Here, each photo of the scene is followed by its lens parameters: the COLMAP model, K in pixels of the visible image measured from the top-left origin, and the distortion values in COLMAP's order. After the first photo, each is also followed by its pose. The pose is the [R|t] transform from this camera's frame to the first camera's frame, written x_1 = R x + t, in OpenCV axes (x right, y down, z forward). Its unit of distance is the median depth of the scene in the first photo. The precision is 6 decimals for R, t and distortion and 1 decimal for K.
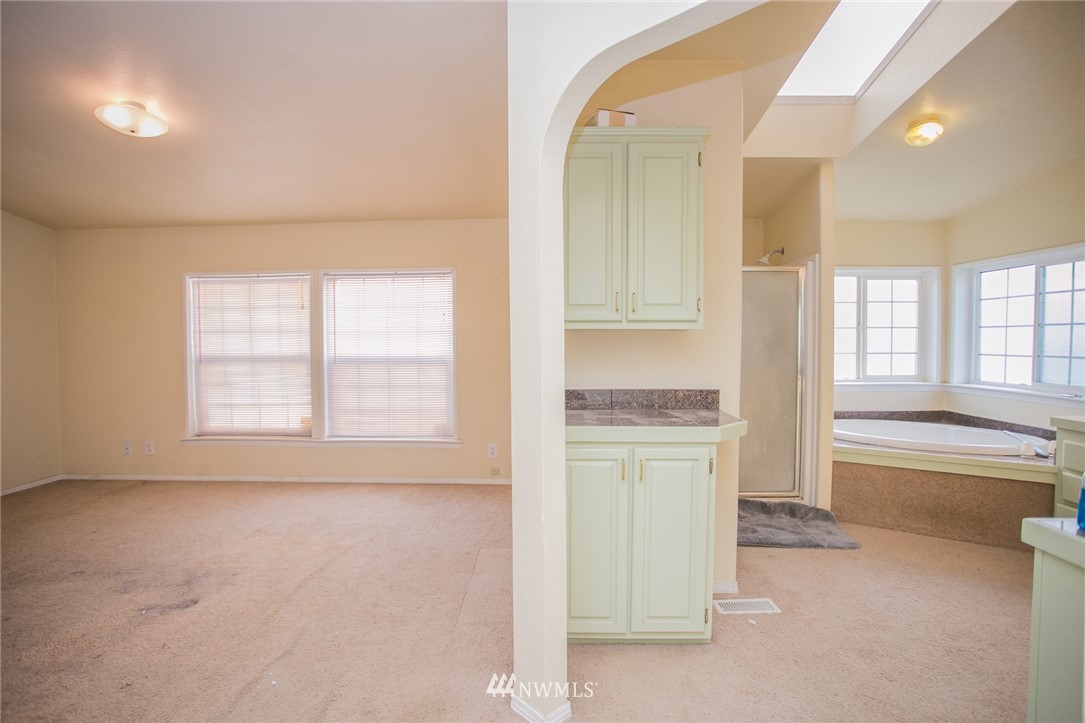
lens RADIAL K [[530.4, 0, 540.2], [0, 530.4, 358.7], [0, 0, 1]] dist [-0.062179, 0.027153]
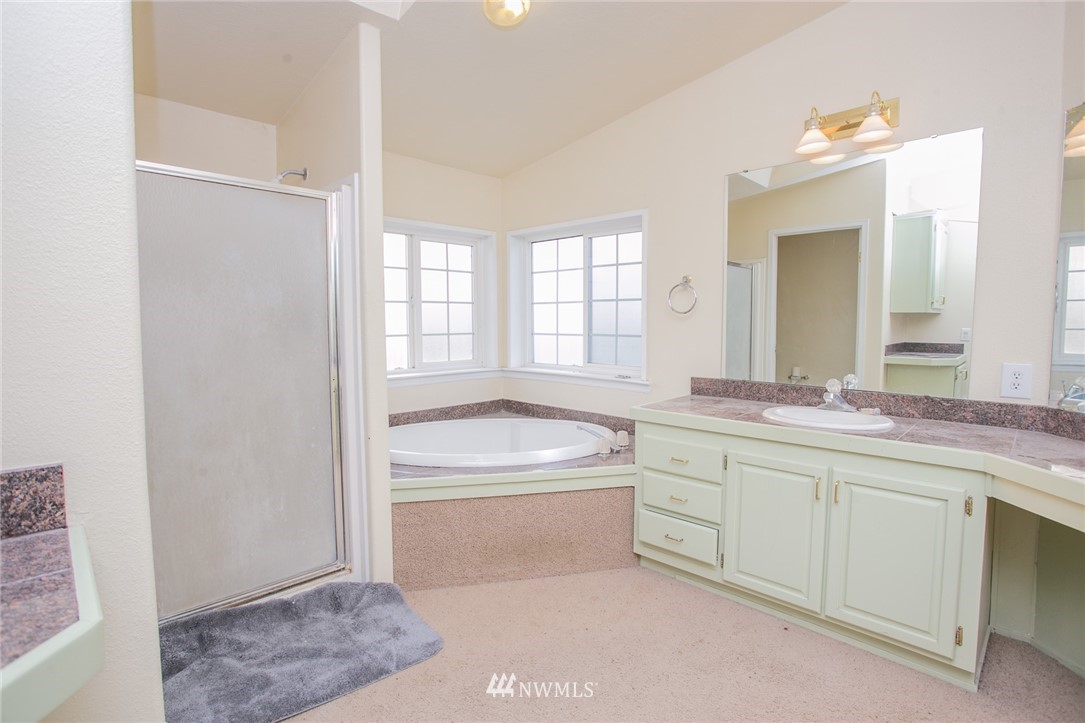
lens RADIAL K [[530.4, 0, 540.2], [0, 530.4, 358.7], [0, 0, 1]] dist [-0.062179, 0.027153]
pose [[0.687924, -0.049426, 0.724098, 0.223690], [0.025517, 0.998709, 0.043928, -0.006266], [-0.725334, -0.011742, 0.688297, 0.416520]]
